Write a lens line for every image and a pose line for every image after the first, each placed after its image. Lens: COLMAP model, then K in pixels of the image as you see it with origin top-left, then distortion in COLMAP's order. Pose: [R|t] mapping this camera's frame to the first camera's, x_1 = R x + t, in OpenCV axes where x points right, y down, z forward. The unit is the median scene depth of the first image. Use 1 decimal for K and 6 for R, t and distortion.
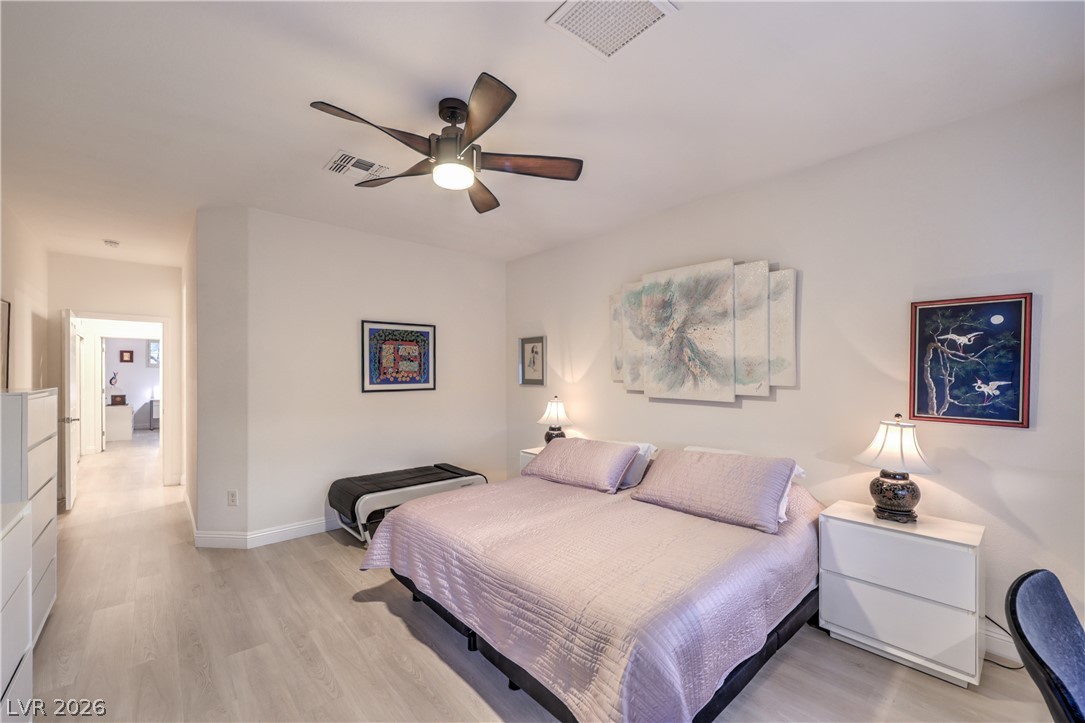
lens RADIAL K [[444.2, 0, 536.4], [0, 444.2, 360.7], [0, 0, 1]] dist [-0.004179, 0.001513]
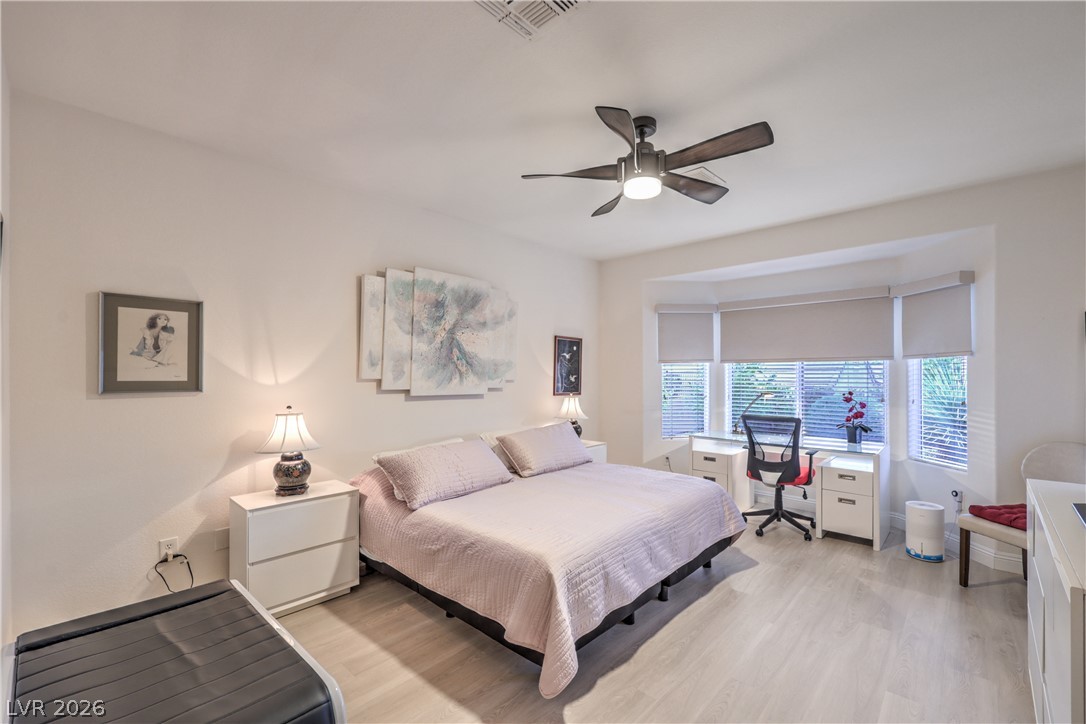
lens RADIAL K [[463.1, 0, 542.1], [0, 463.1, 368.5], [0, 0, 1]] dist [-0.023736, 0.000129]
pose [[-0.105854, 0.002048, 0.994380, -0.810866], [-0.038271, 0.999249, -0.006132, 0.019847], [-0.993645, -0.038705, -0.105696, 0.876405]]
